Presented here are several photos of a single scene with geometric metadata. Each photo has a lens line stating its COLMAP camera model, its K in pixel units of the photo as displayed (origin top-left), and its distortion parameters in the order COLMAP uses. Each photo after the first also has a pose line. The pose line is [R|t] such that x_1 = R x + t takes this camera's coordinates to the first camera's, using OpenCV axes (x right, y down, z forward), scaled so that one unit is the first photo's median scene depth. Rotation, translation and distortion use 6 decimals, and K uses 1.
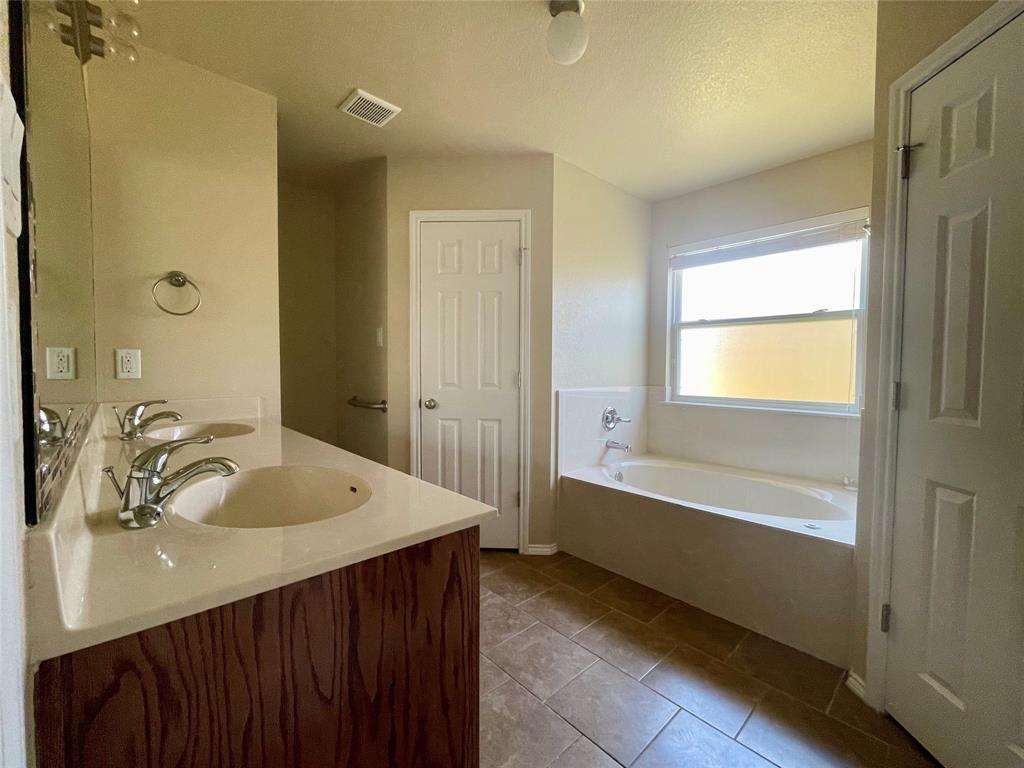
lens RADIAL K [[434.3, 0, 512.0], [0, 434.3, 384.0], [0, 0, 1]] dist [-0.003947, -0.000288]
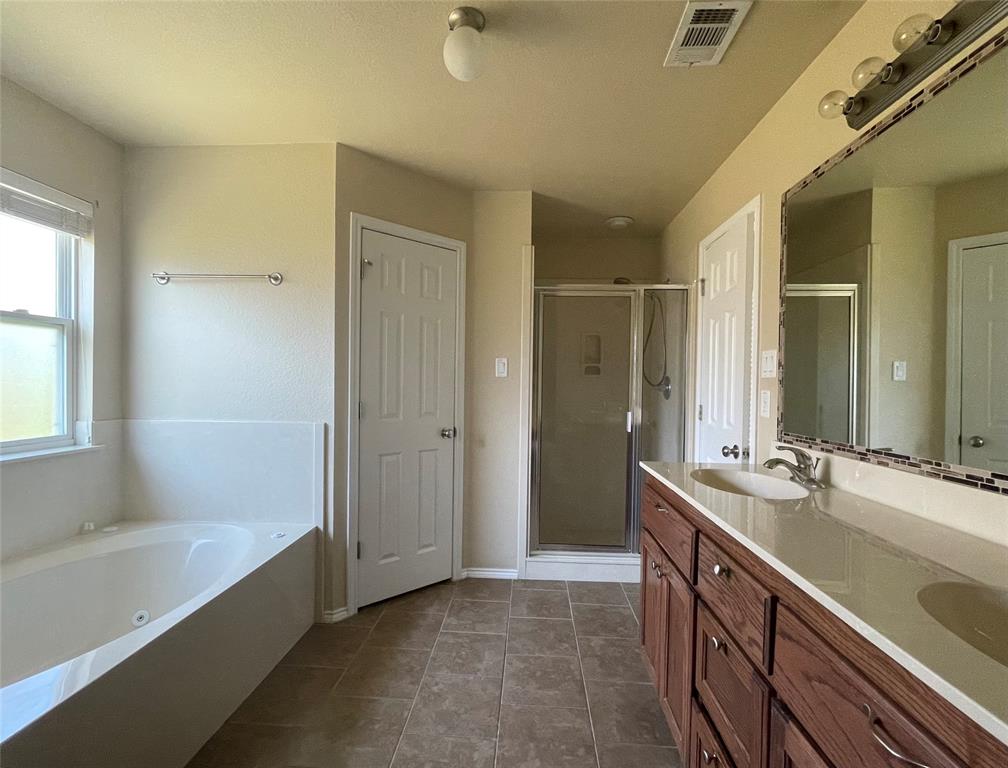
lens RADIAL K [[458.1, 0, 504.0], [0, 458.1, 384.0], [0, 0, 1]] dist [-0.000243, -0.000046]
pose [[-0.694487, -0.022551, 0.719151, -0.408569], [0.008950, 0.999161, 0.039974, -0.077717], [-0.719449, 0.034198, -0.693703, 1.011198]]
